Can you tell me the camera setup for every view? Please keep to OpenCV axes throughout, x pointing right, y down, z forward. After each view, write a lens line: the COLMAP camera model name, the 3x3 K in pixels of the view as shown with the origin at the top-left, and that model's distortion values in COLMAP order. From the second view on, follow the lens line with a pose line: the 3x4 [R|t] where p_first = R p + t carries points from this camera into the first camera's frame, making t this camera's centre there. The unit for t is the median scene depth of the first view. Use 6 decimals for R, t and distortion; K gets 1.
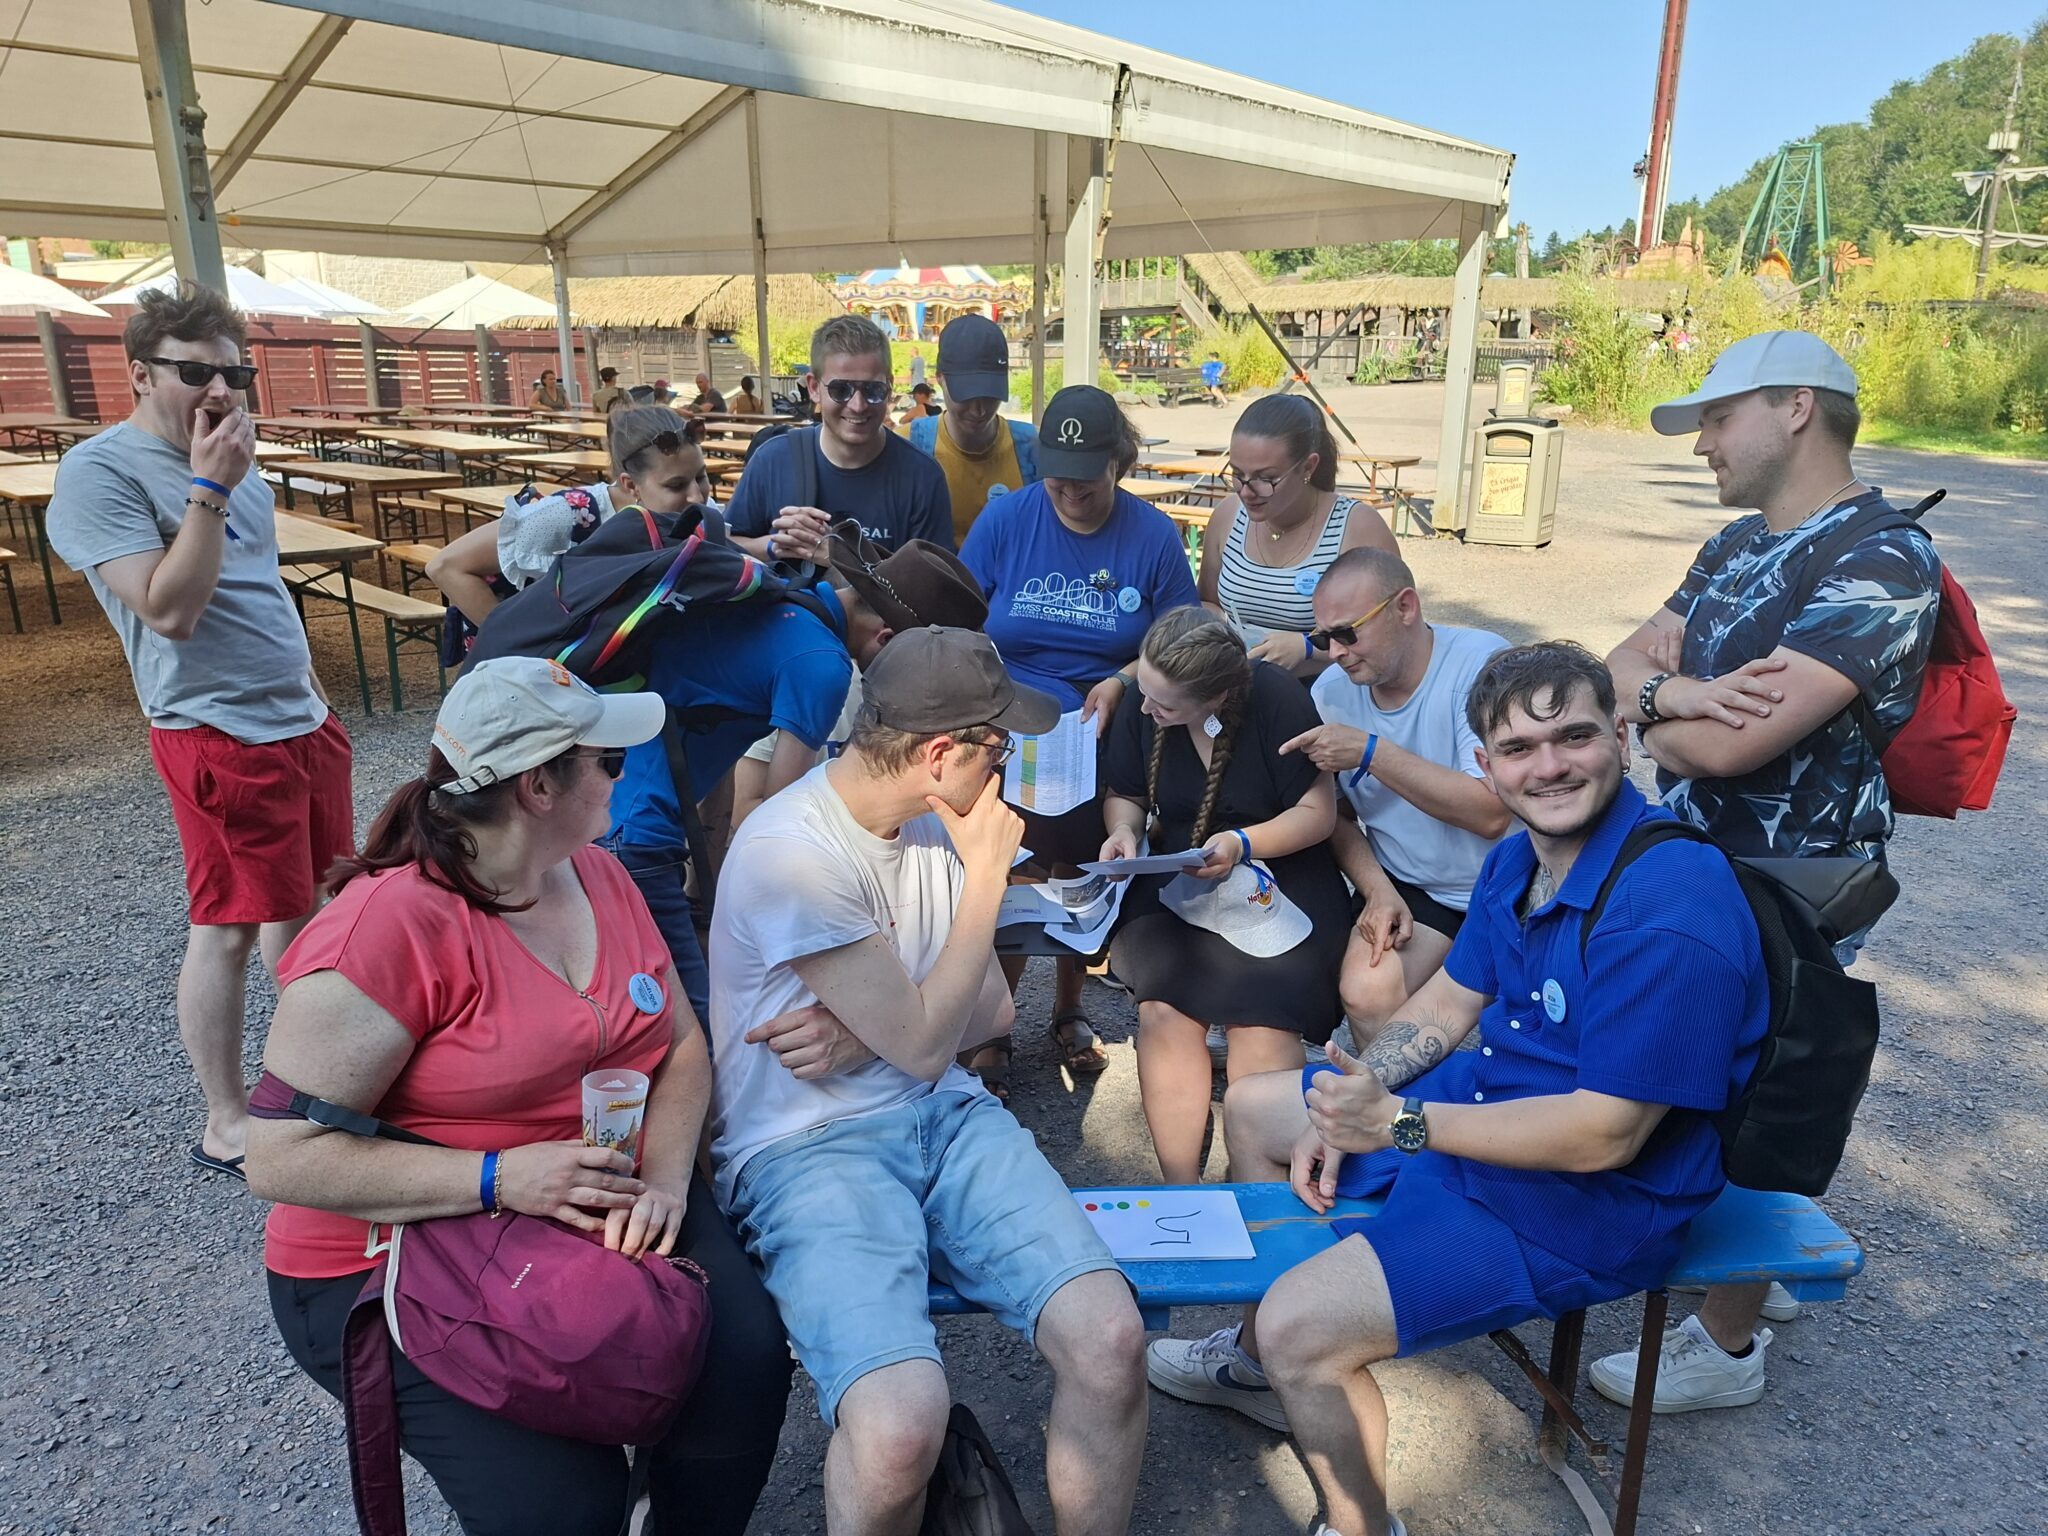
lens RADIAL K [[1432.3, 0, 1016.4], [0, 1432.3, 767.3], [0, 0, 1]] dist [0.047489, -0.040836]
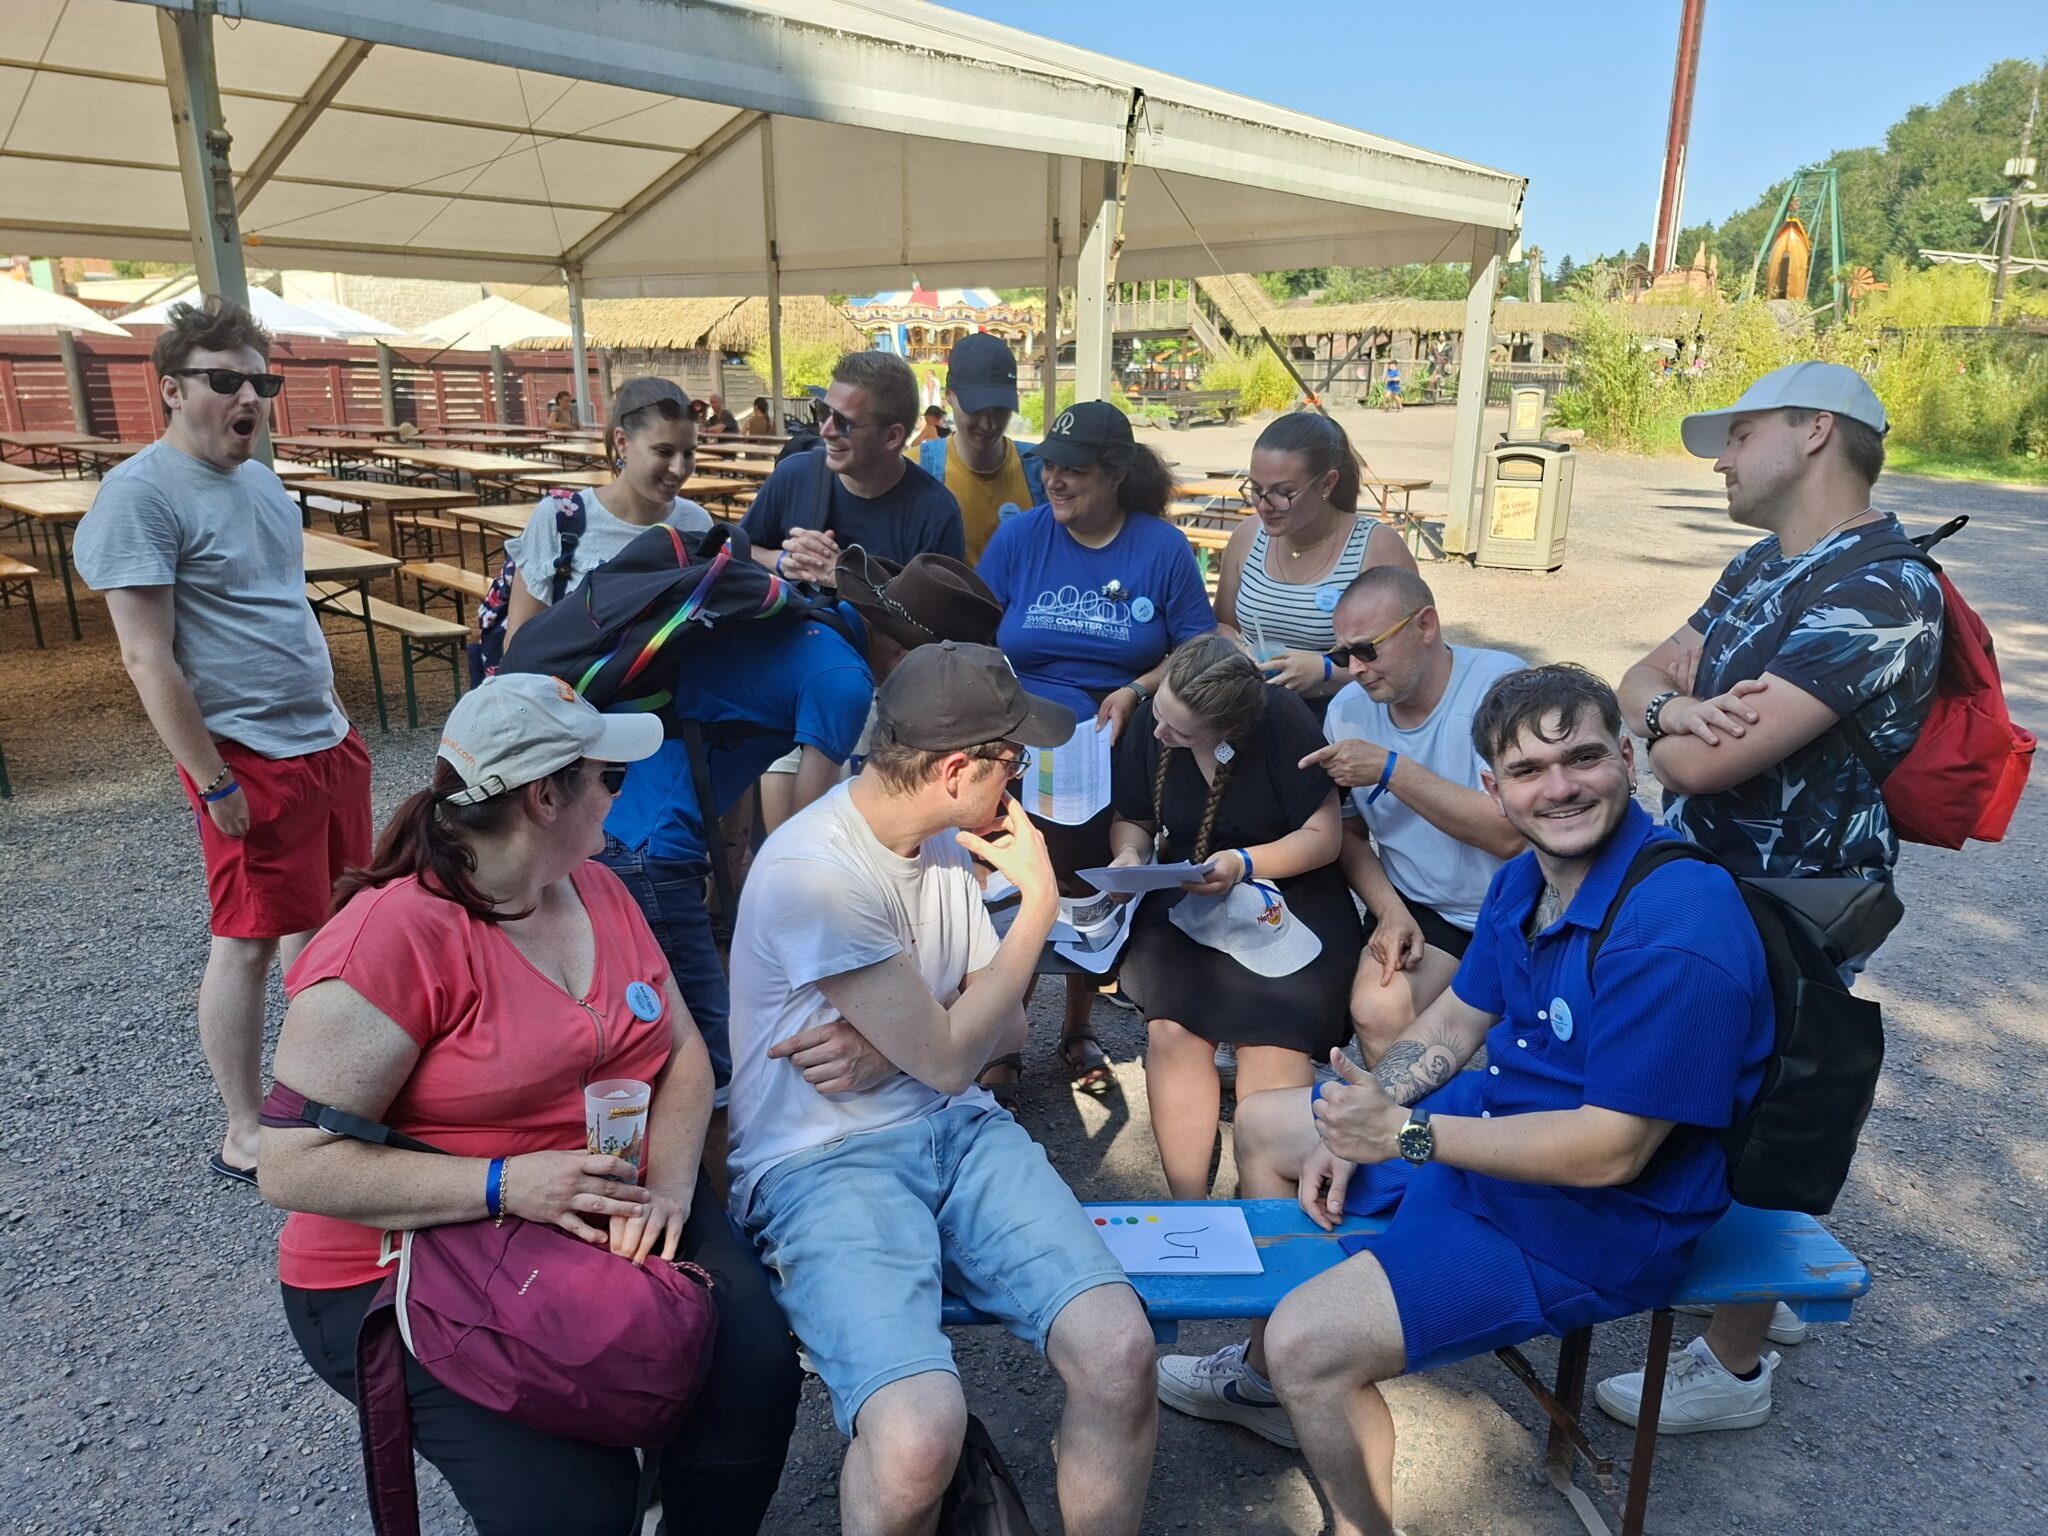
lens RADIAL K [[1432.3, 0, 1010.8], [0, 1432.3, 781.2], [0, 0, 1]] dist [0.047489, -0.040836]
pose [[0.999930, 0.006855, -0.009681, -0.001513], [-0.006905, 0.999963, -0.005104, 0.000697], [0.009646, 0.005171, 0.999940, -0.005124]]
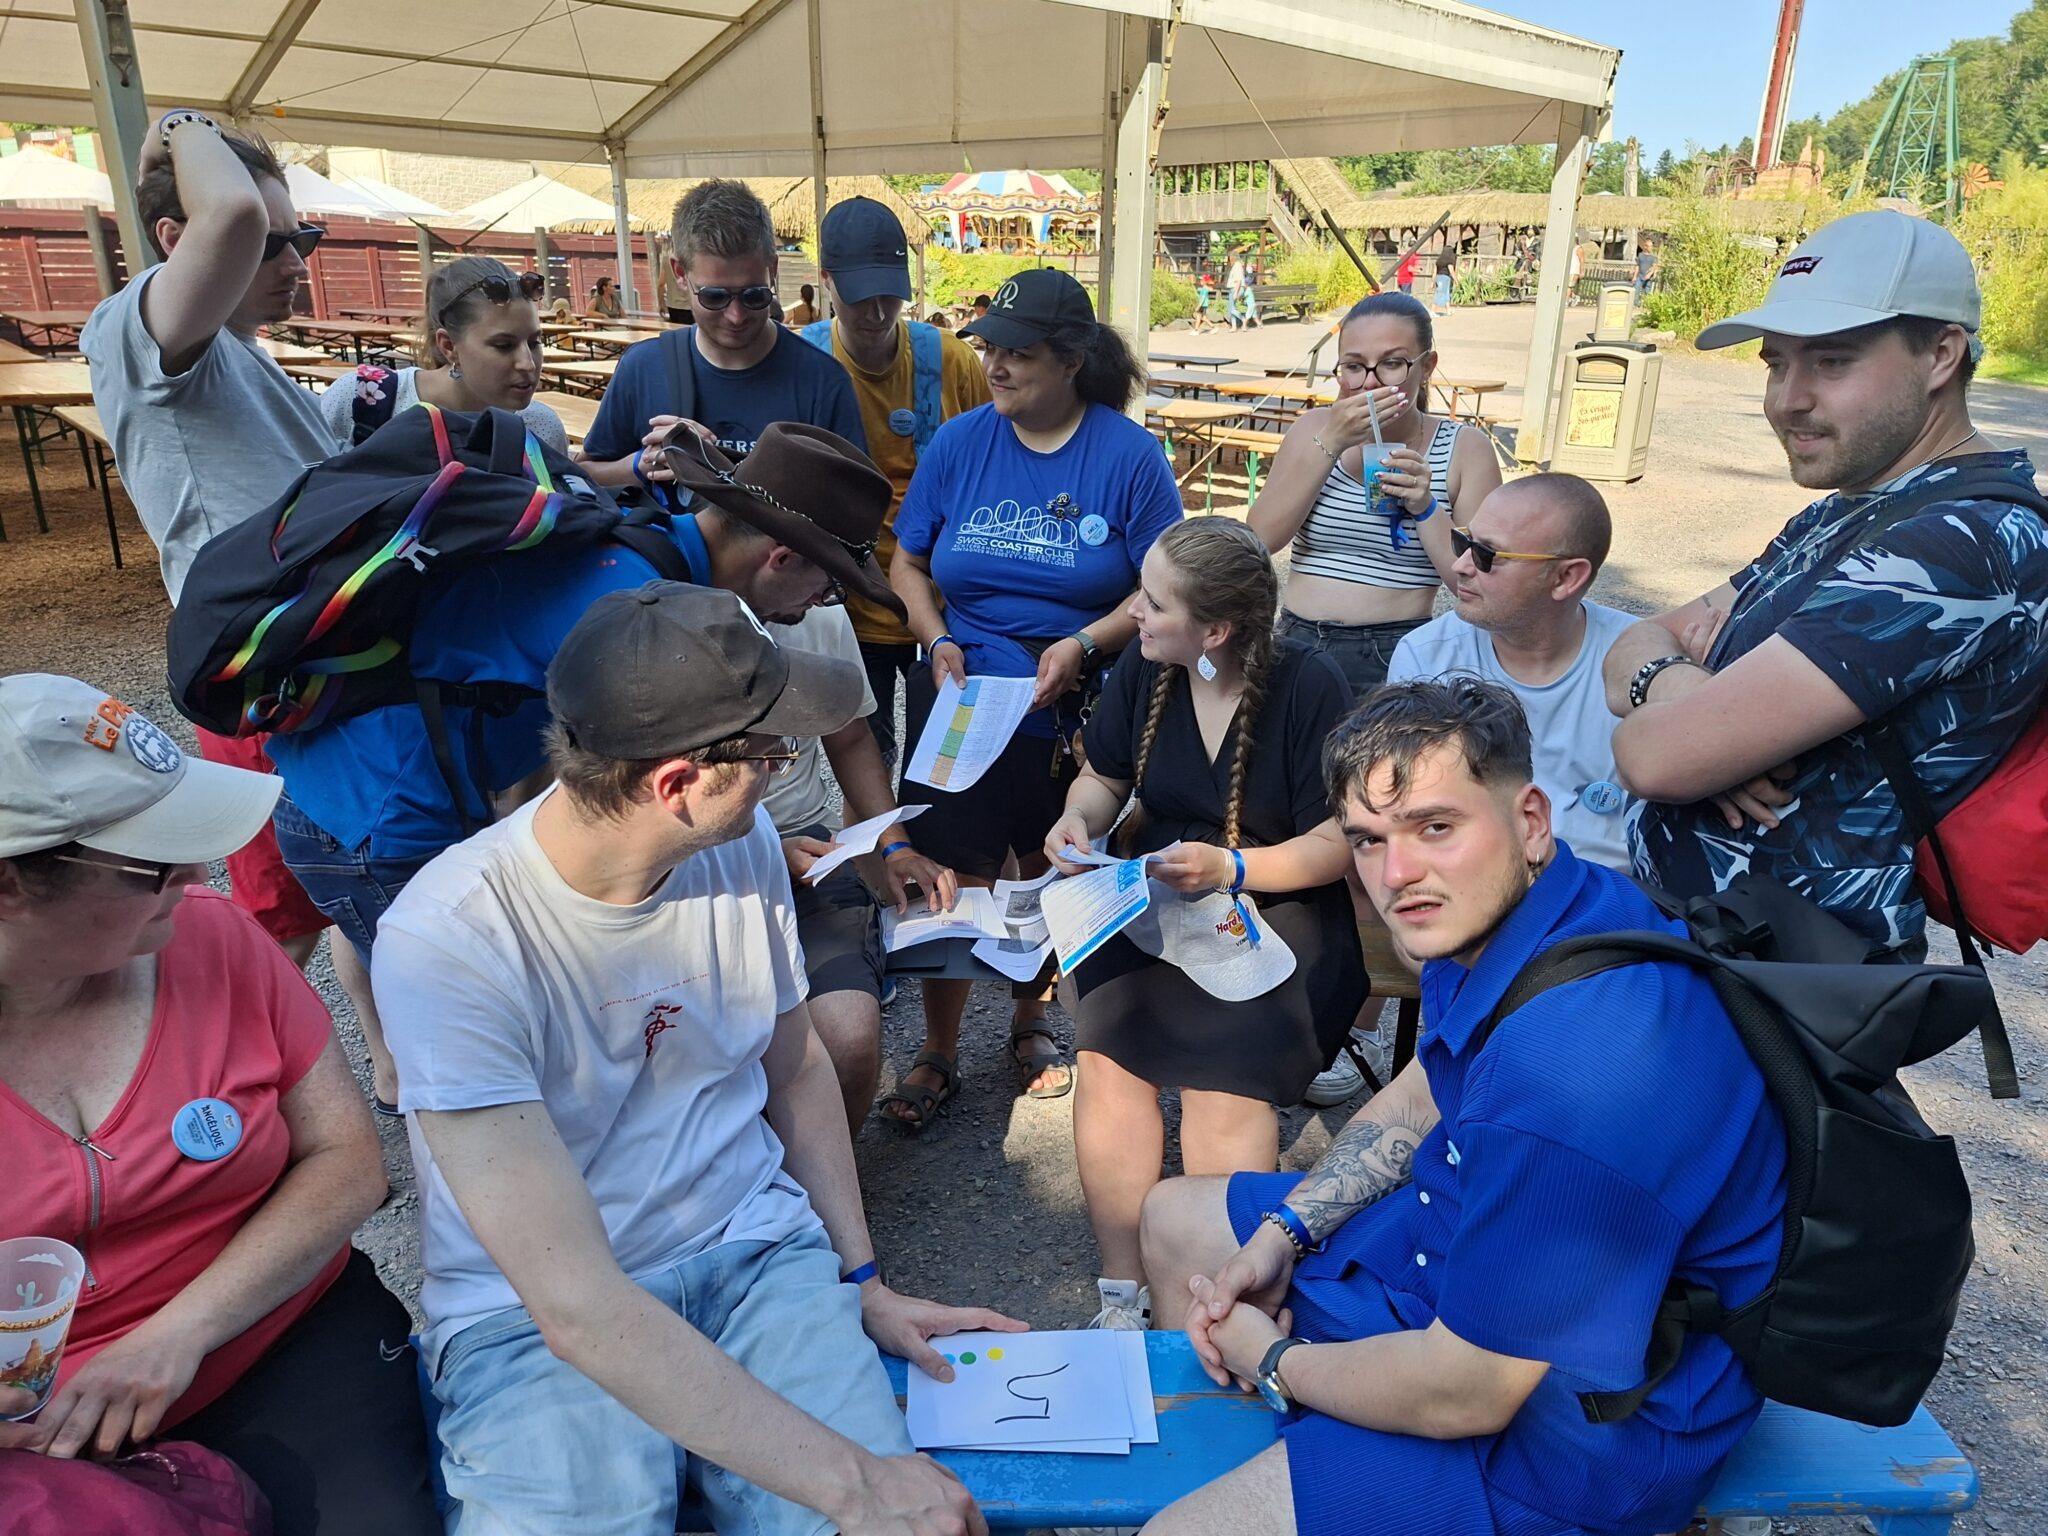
lens RADIAL K [[1432.3, 0, 1047.3], [0, 1432.3, 767.9], [0, 0, 1]] dist [0.047489, -0.040836]
pose [[0.999132, 0.027226, -0.031542, 0.047808], [-0.025517, 0.998248, 0.053378, -0.019738], [0.032940, -0.052527, 0.998076, 0.102497]]
